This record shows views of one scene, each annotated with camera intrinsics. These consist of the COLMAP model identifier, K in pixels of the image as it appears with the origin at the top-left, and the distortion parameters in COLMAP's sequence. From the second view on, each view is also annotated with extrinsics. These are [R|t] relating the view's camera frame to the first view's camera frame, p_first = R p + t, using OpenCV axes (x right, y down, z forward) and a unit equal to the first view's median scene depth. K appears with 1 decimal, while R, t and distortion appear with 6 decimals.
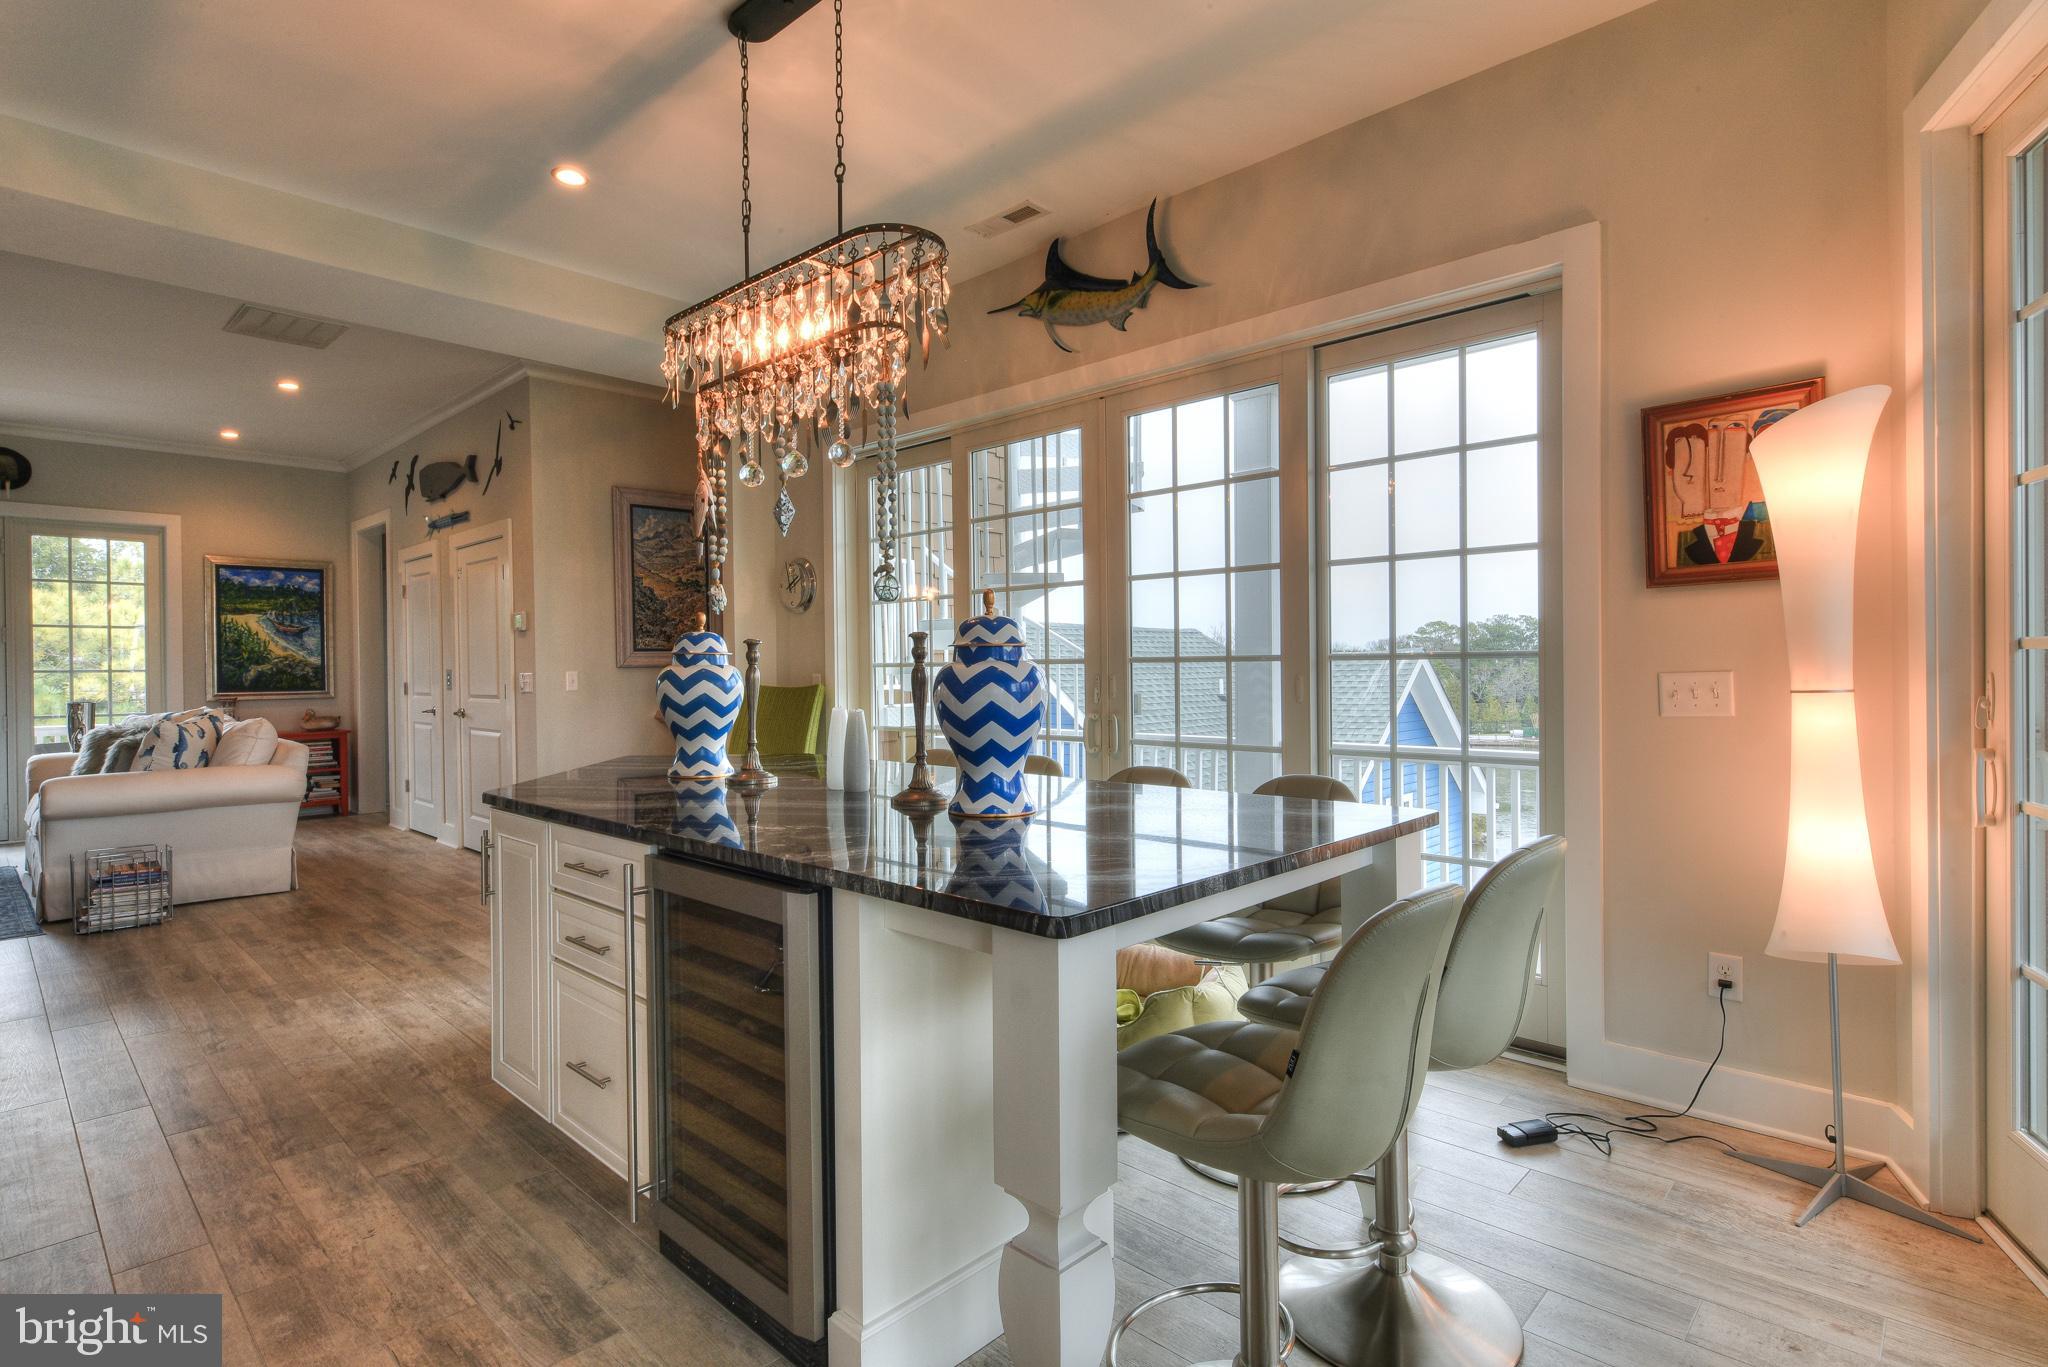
lens RADIAL K [[1008.5, 0, 1000.2], [0, 1008.5, 673.5], [0, 0, 1]] dist [0.002582, 0.000085]
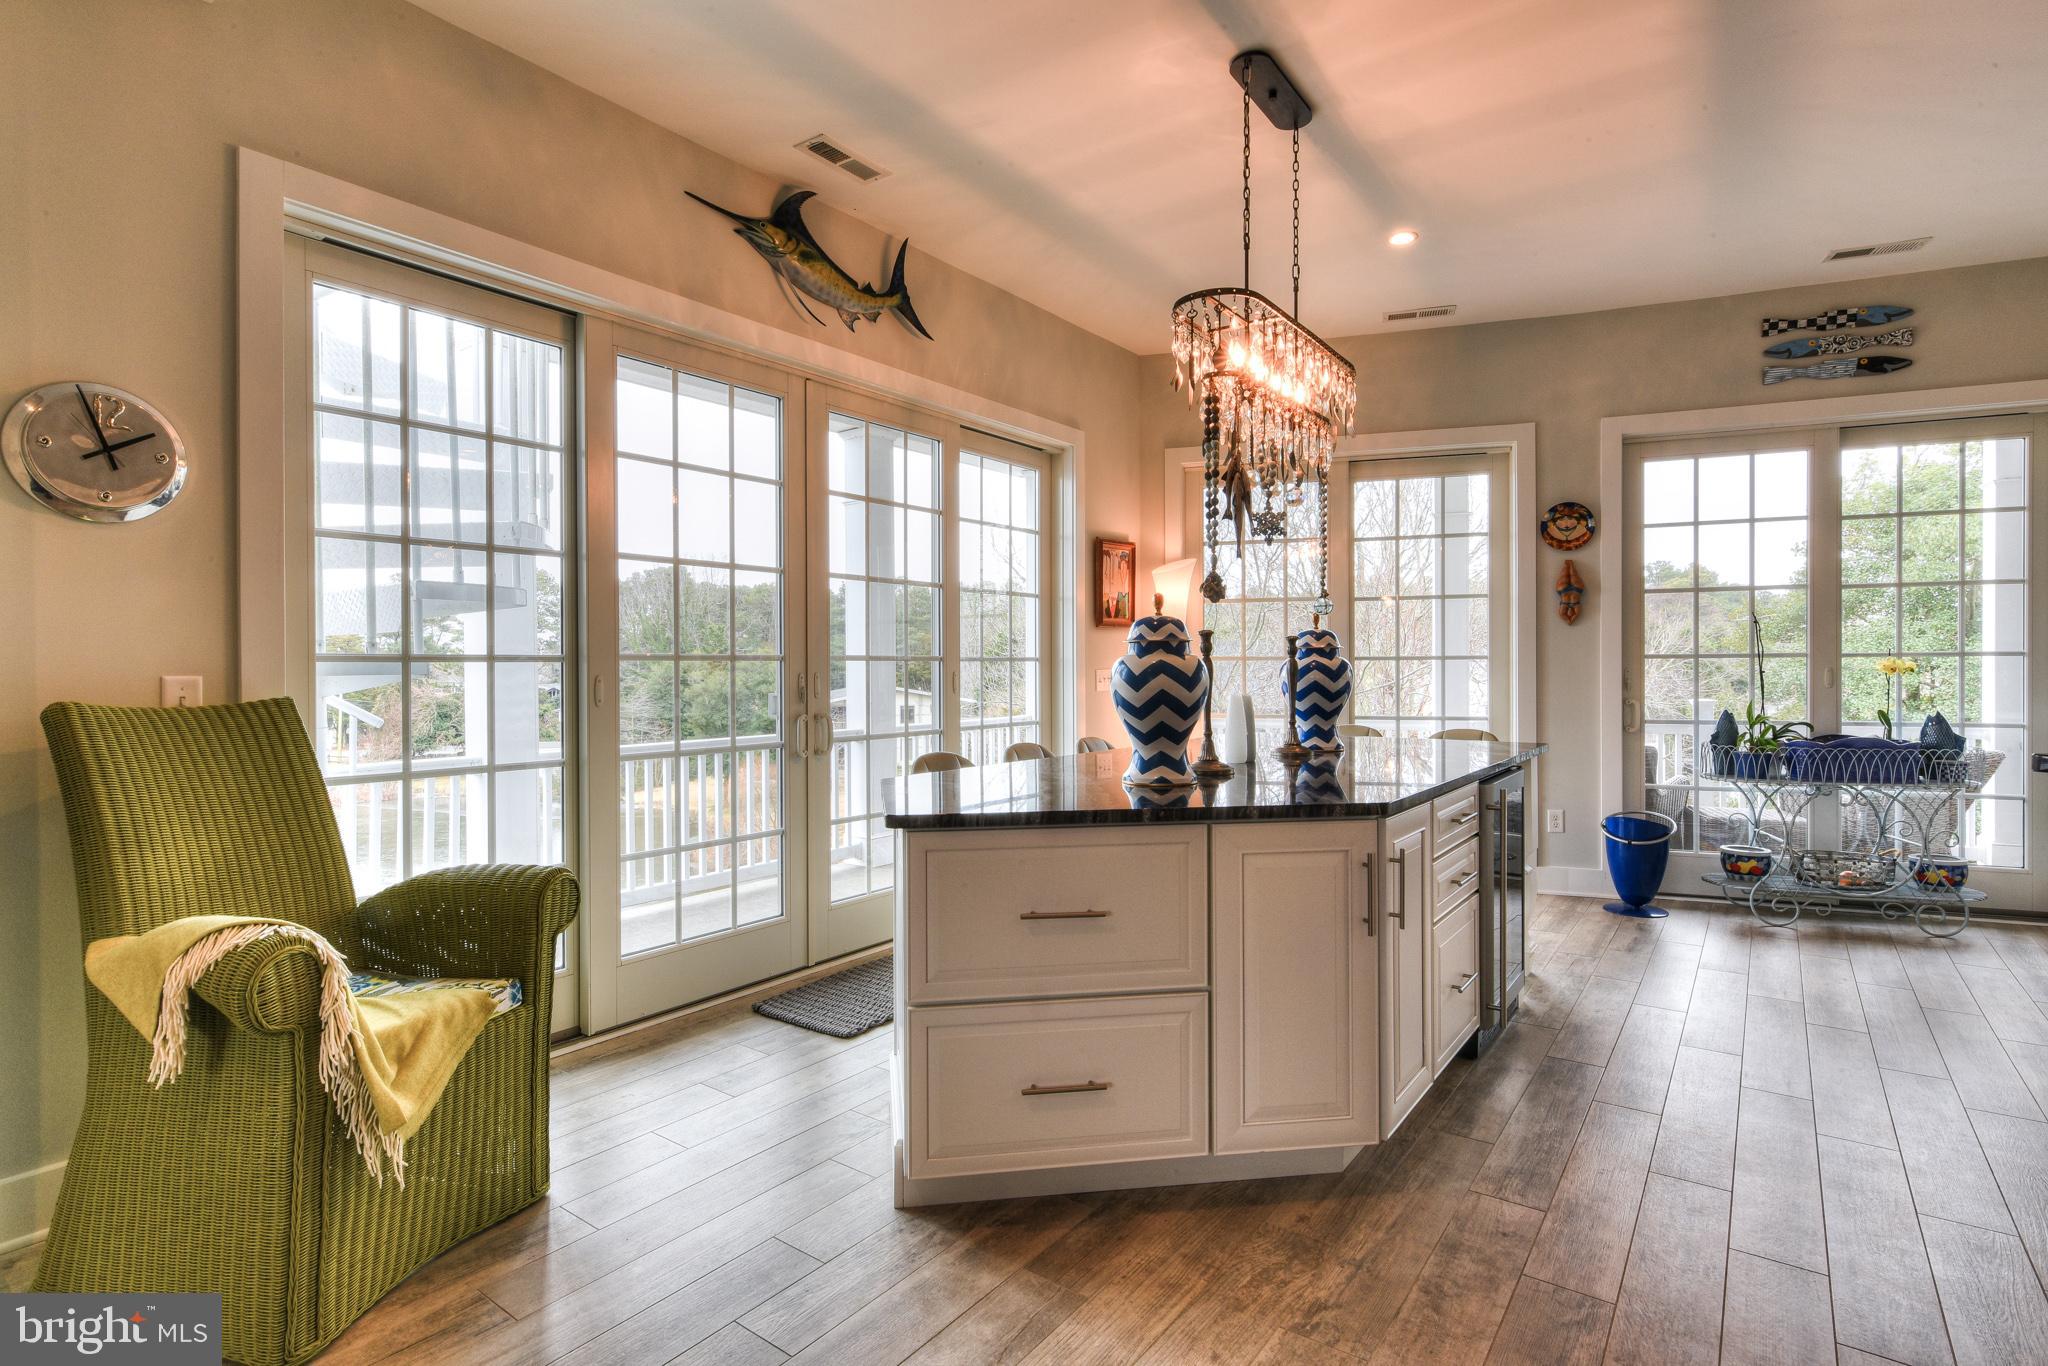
lens RADIAL K [[997.3, 0, 1022.5], [0, 997.3, 672.6], [0, 0, 1]] dist [0.004671, 0.000282]
pose [[-0.128967, 0.005369, 0.991634, -0.936166], [0.010936, 0.999932, -0.003991, 0.008488], [-0.991589, 0.010330, -0.129017, 1.017436]]
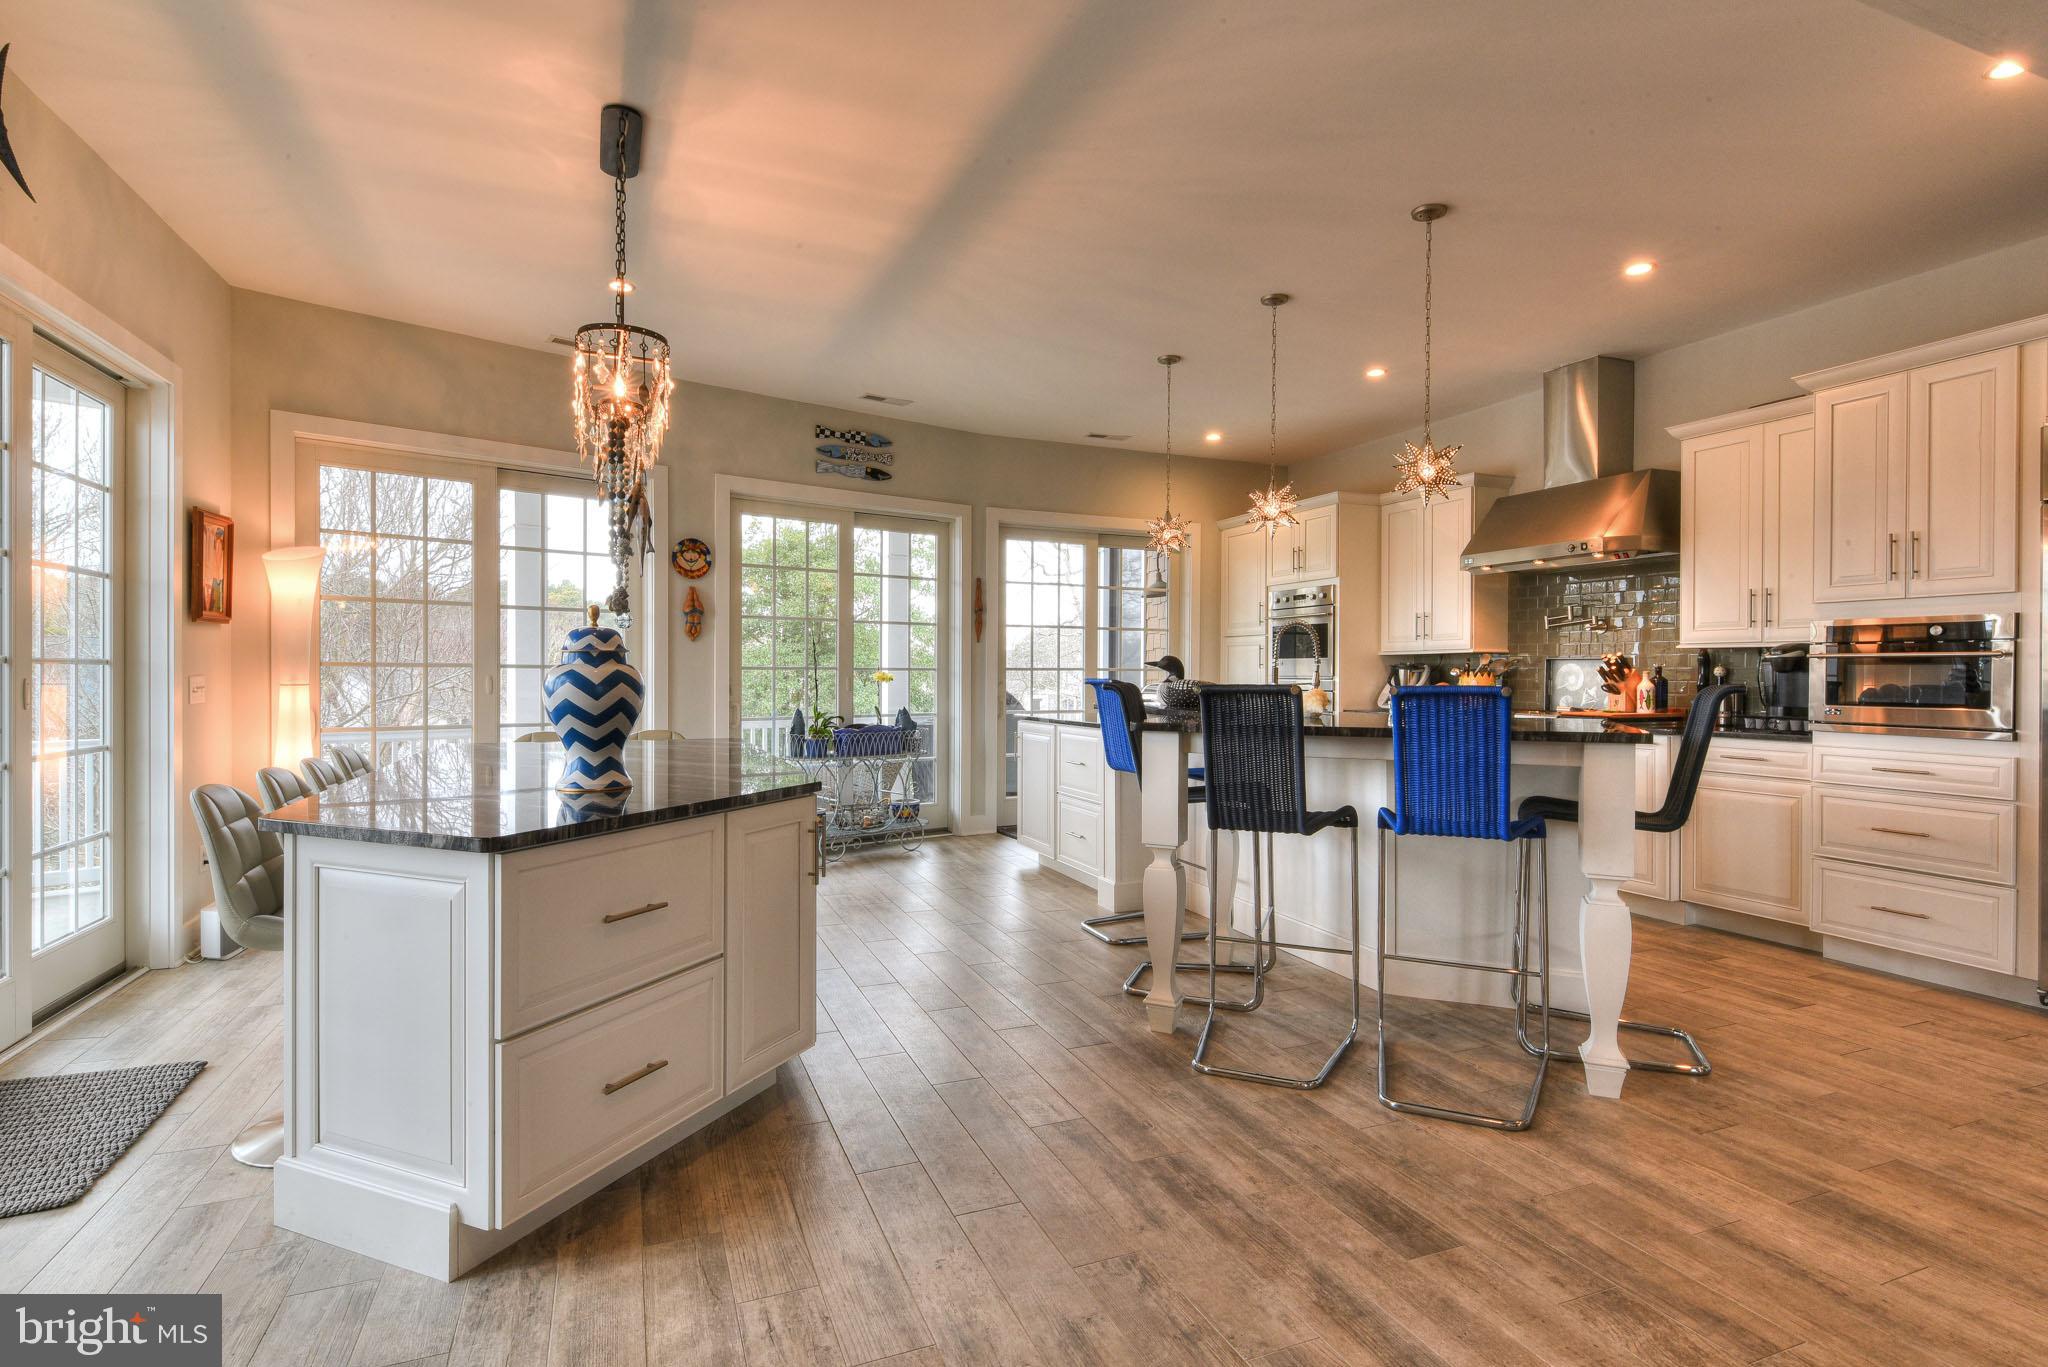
lens RADIAL K [[993.9, 0, 1019.6], [0, 993.9, 680.3], [0, 0, 1]] dist [0.000829, -0.000789]
pose [[-0.914338, 0.003476, 0.404937, -0.828268], [0.006964, 0.999950, 0.007141, 0.002656], [-0.404892, 0.009349, -0.914317, 1.371267]]
